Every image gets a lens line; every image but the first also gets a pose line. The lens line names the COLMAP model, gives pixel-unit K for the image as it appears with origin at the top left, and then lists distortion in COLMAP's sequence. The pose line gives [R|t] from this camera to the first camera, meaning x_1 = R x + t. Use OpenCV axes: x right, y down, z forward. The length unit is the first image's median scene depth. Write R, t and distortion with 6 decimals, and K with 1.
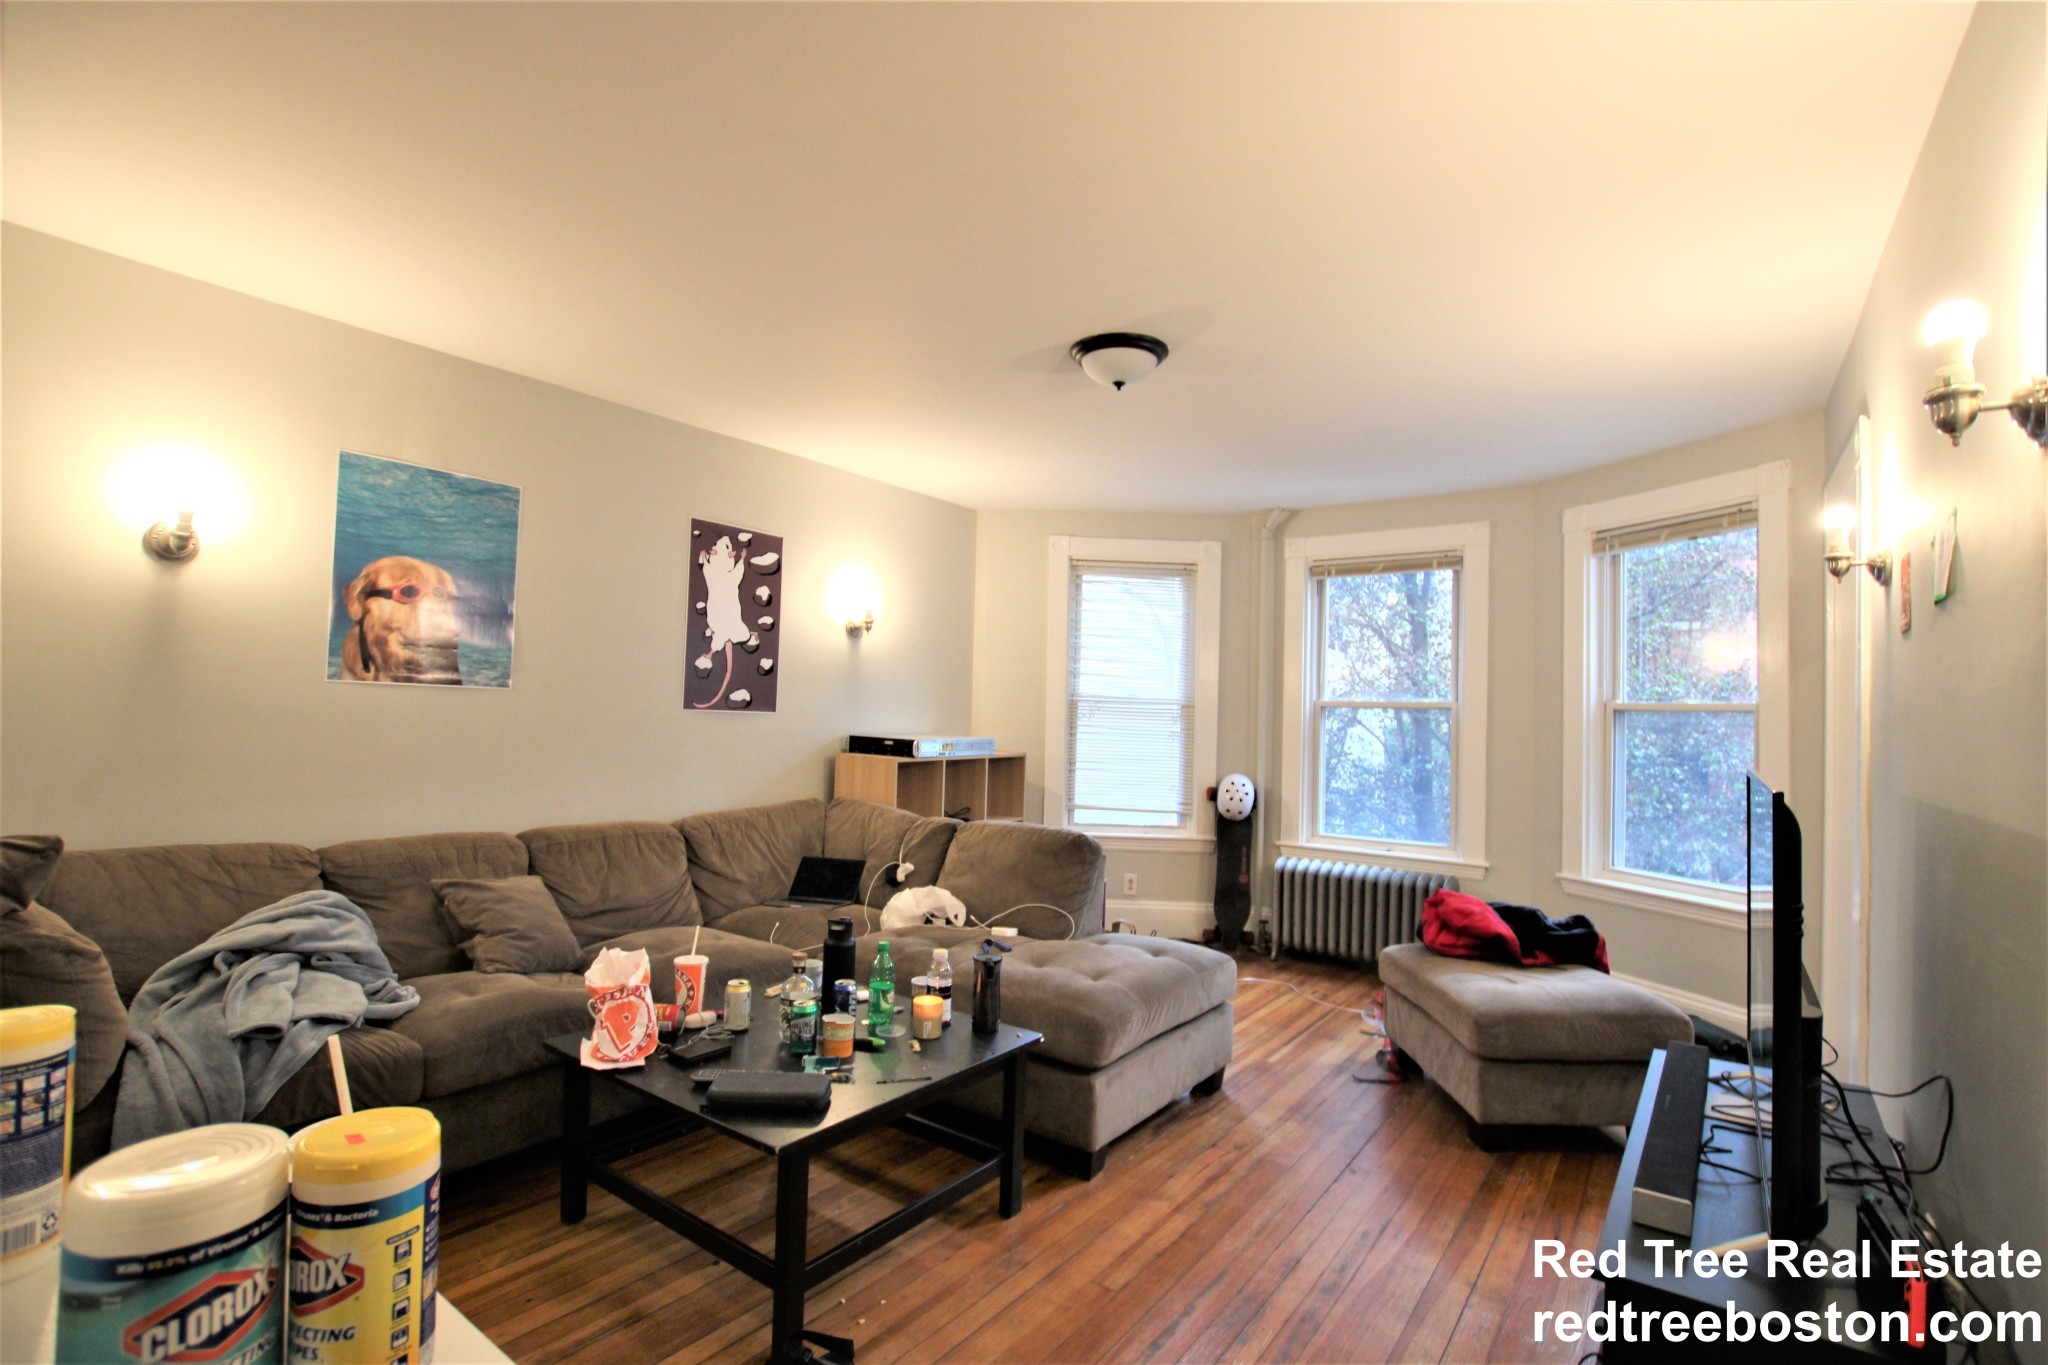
lens RADIAL K [[939.9, 0, 1015.0], [0, 939.9, 685.4], [0, 0, 1]] dist [-0.033966, 0.004249]
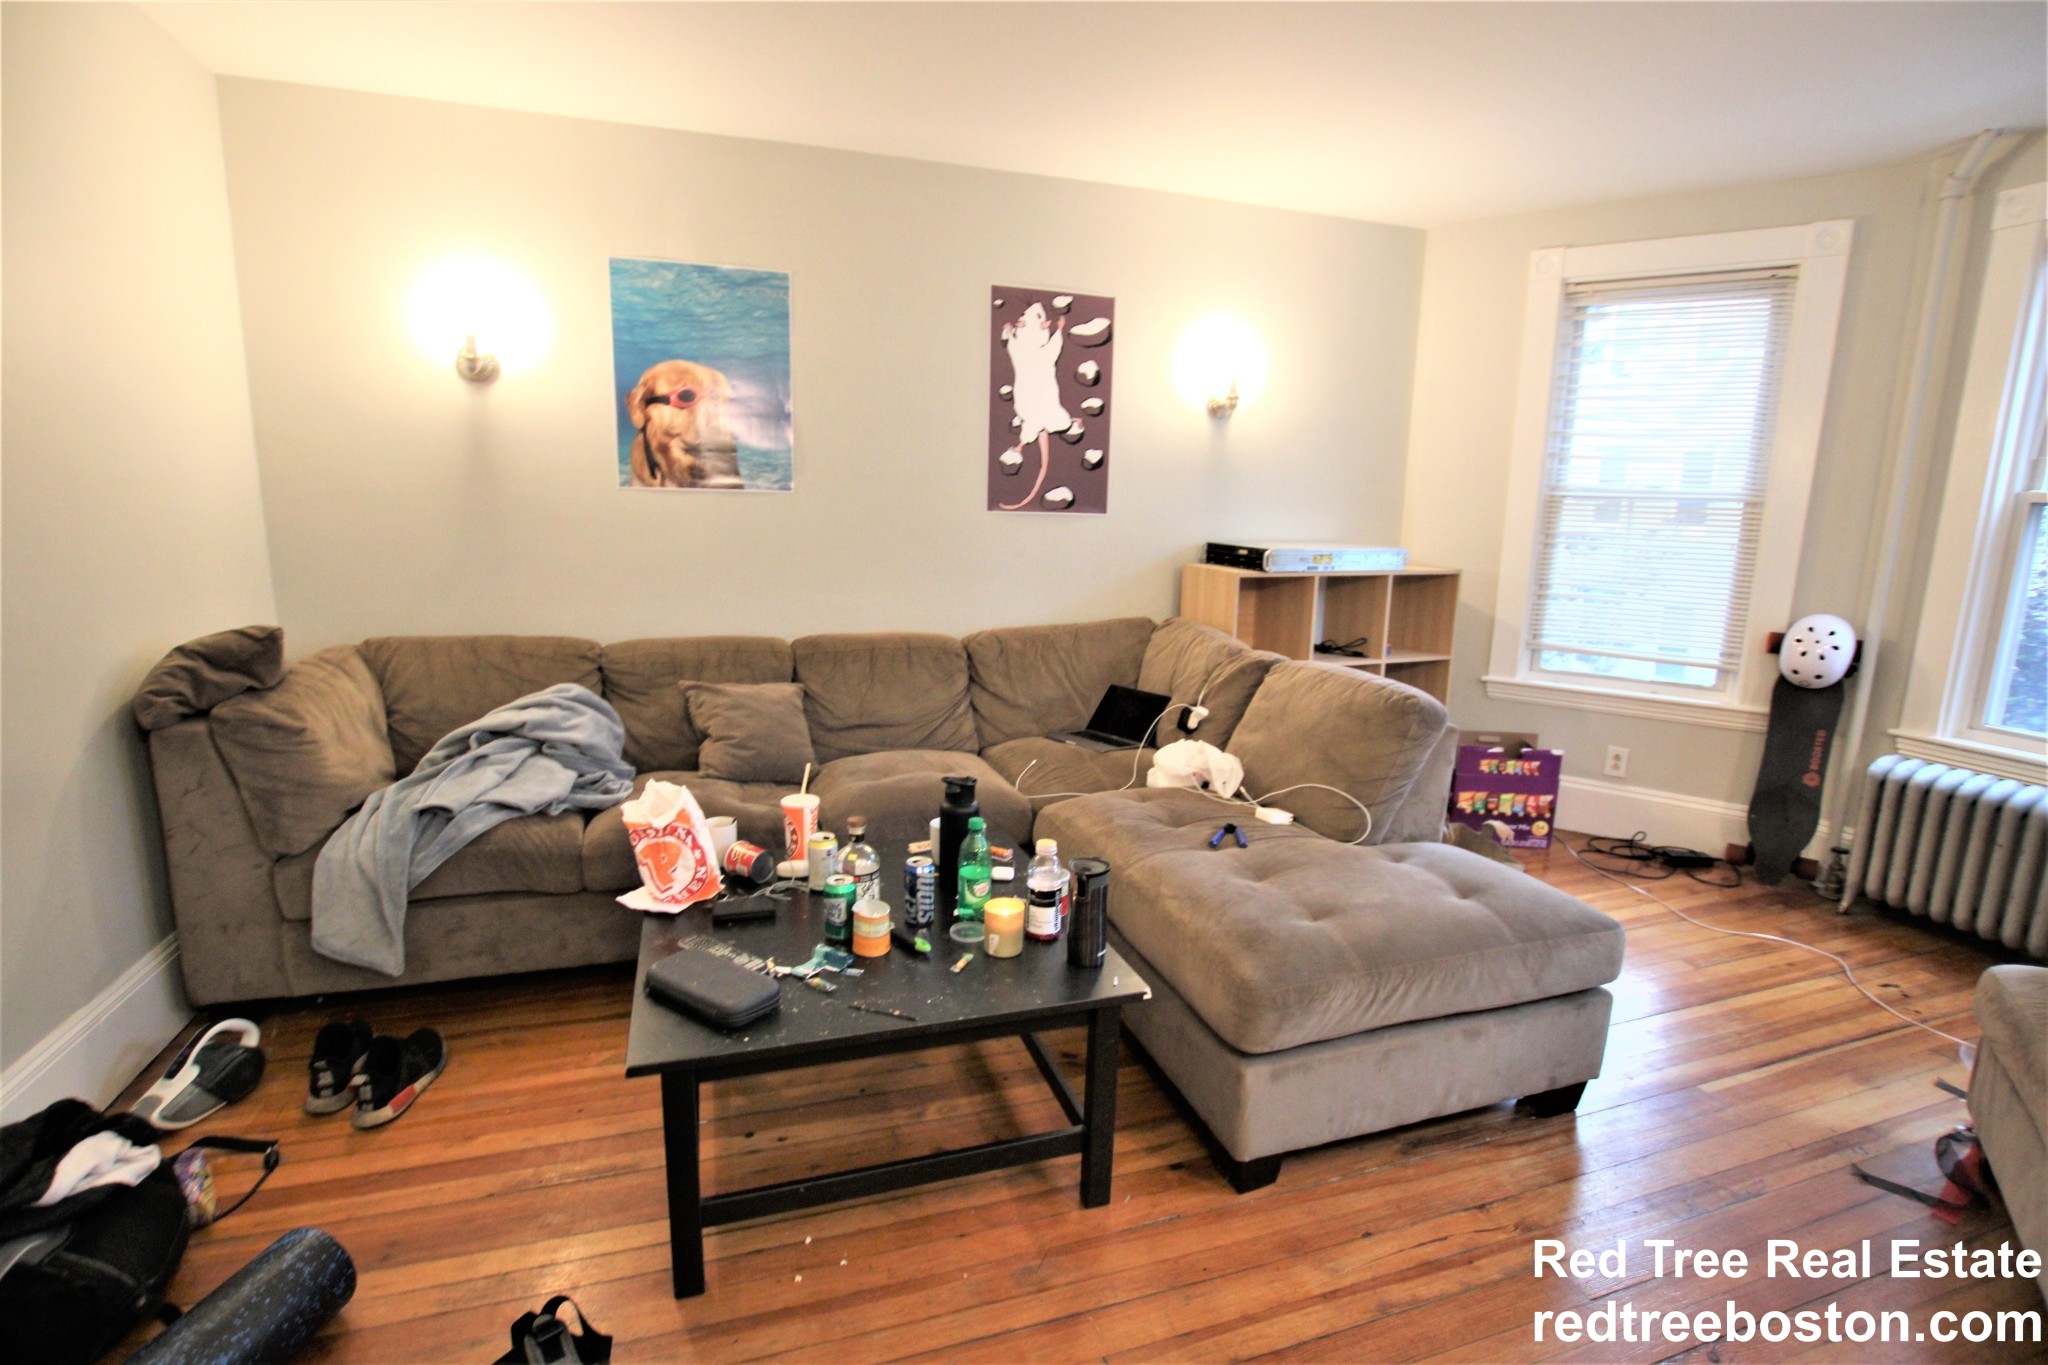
lens RADIAL K [[939.9, 0, 1024.5], [0, 939.9, 684.6], [0, 0, 1]] dist [-0.033966, 0.004249]
pose [[0.819930, 0.094846, -0.564552, 0.213618], [0.022683, 0.980023, 0.197589, 0.012157], [0.572014, -0.174815, 0.801399, 0.293133]]
